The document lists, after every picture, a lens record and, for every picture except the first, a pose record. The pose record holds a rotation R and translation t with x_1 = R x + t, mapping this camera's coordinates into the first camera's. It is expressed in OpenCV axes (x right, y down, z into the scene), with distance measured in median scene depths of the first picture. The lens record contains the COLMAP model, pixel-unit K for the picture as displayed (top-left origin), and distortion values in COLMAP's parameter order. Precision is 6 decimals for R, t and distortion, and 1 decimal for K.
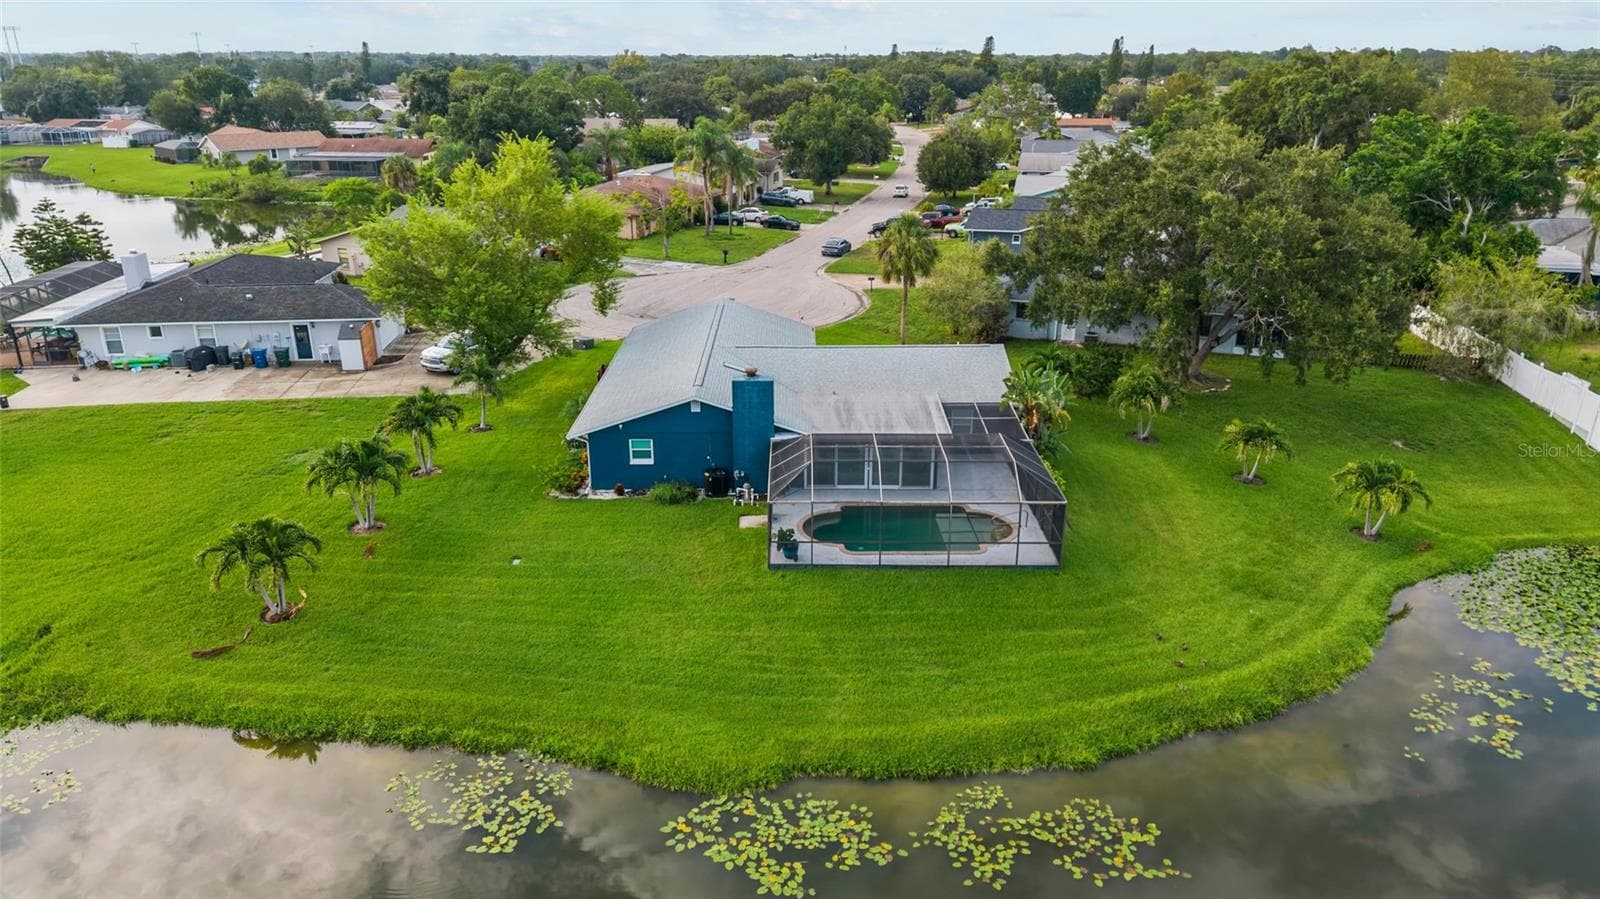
lens RADIAL K [[1091.9, 0, 820.0], [0, 1091.9, 443.5], [0, 0, 1]] dist [0.001867, -0.000220]
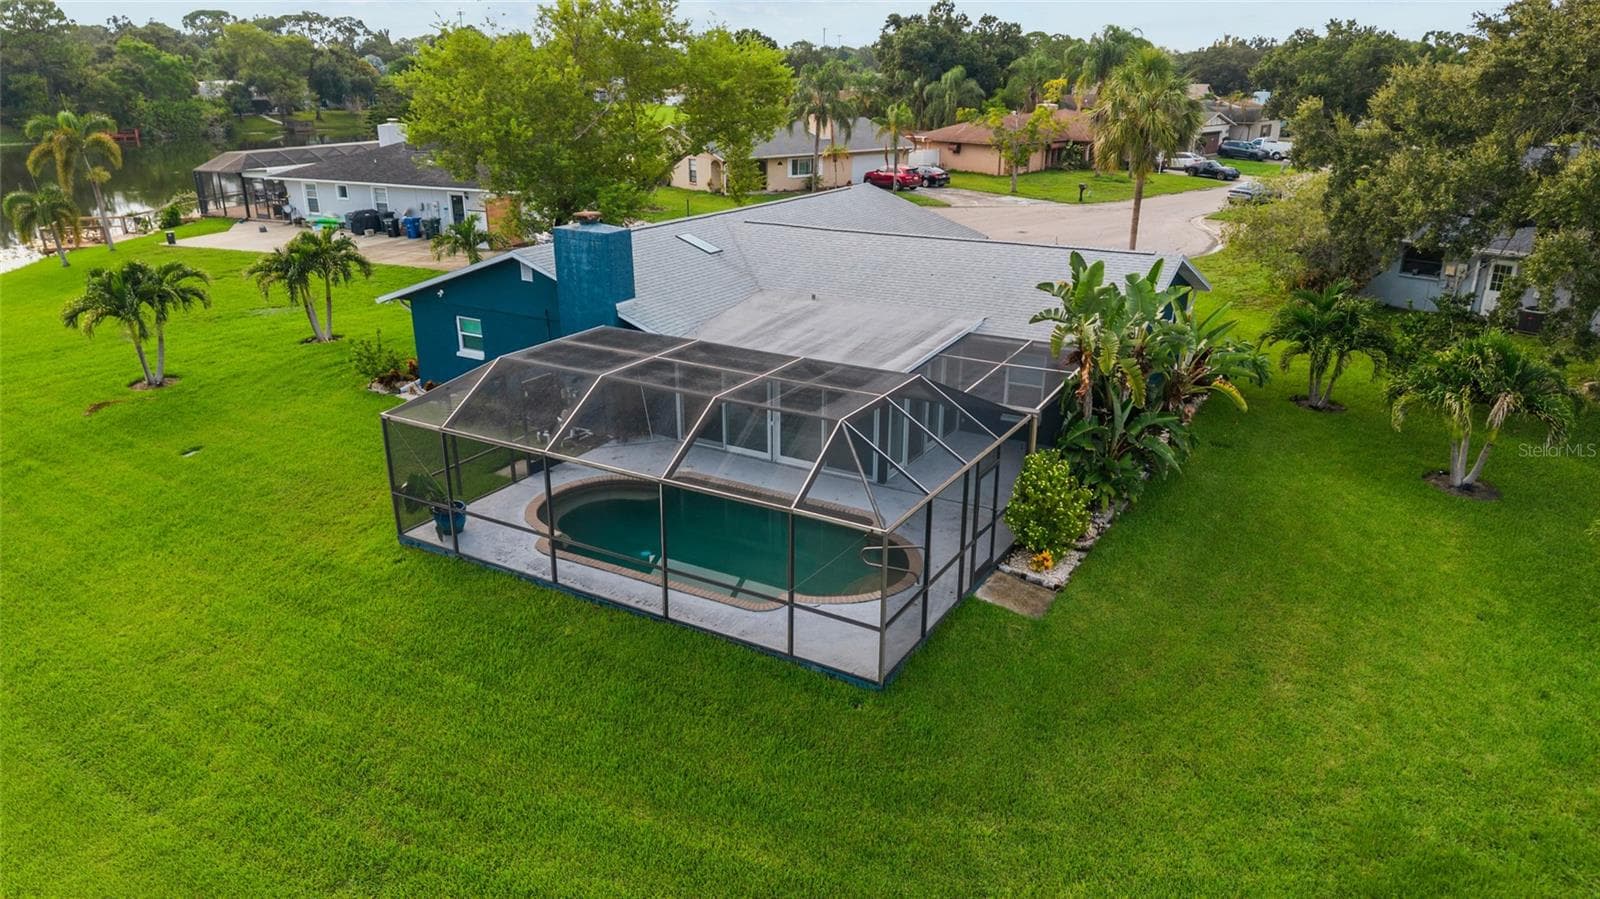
lens RADIAL K [[1091.9, 0, 820.0], [0, 1091.9, 443.5], [0, 0, 1]] dist [0.001867, -0.000220]
pose [[0.854315, 0.167848, -0.491907, 0.322412], [-0.173411, 0.984239, 0.034671, 0.010094], [0.489974, 0.055682, 0.869957, 0.517728]]
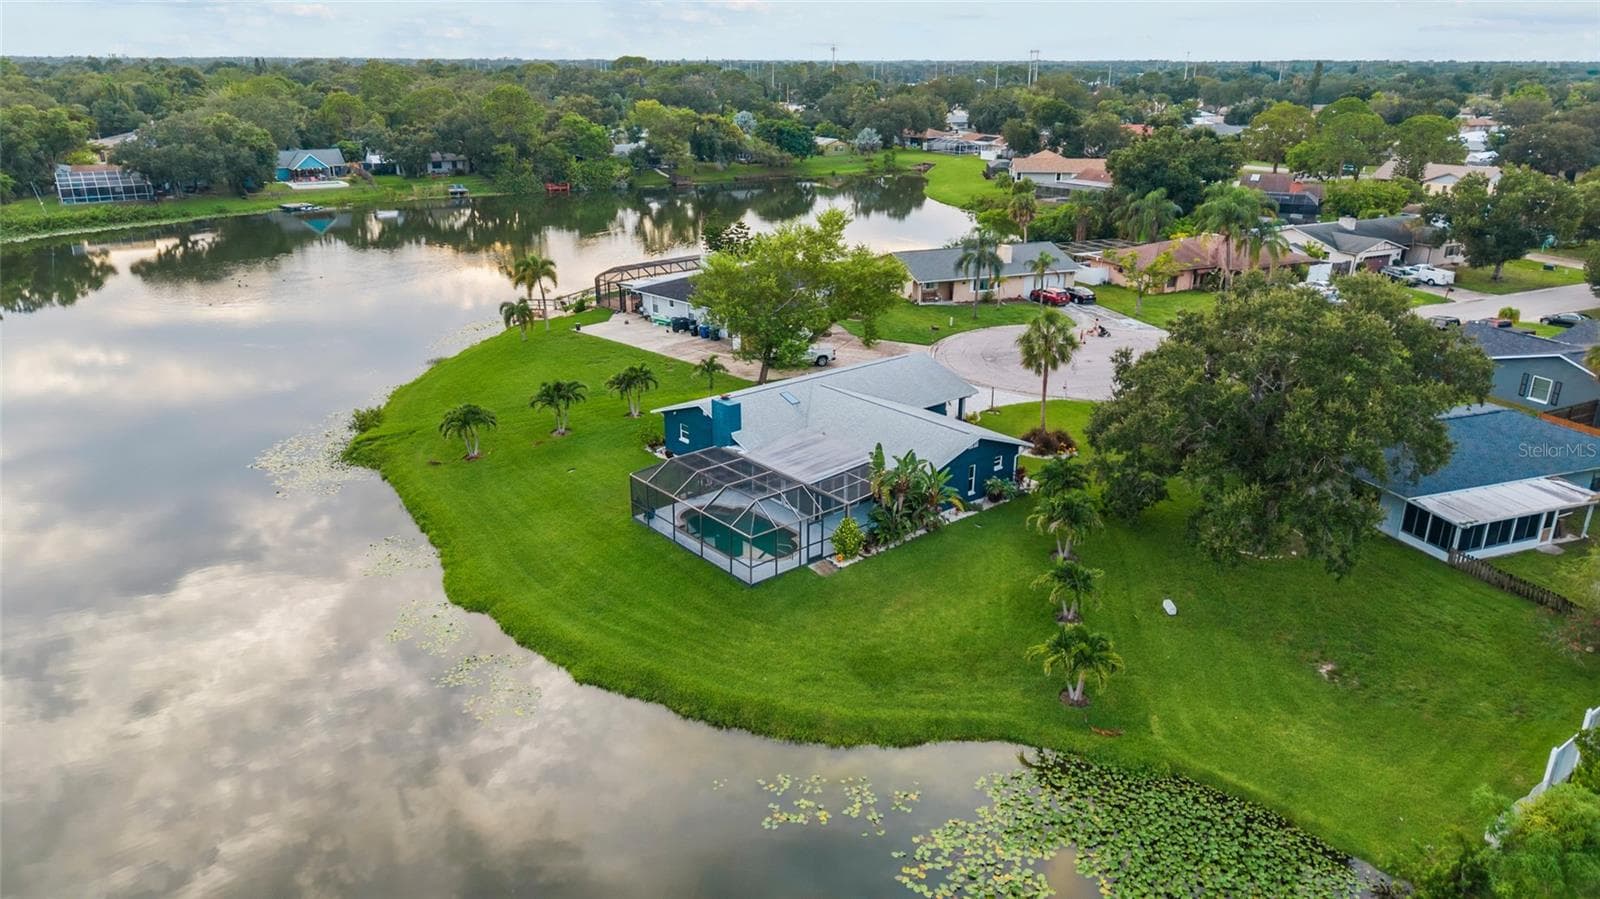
lens RADIAL K [[1115.3, 0, 800.0], [0, 1115.3, 449.5], [0, 0, 1]] dist [0.066730, 0.000075]
pose [[0.625381, 0.258178, -0.736371, 0.994015], [-0.262170, 0.958342, 0.113349, -0.174191], [0.734960, 0.122168, 0.667015, 0.109448]]
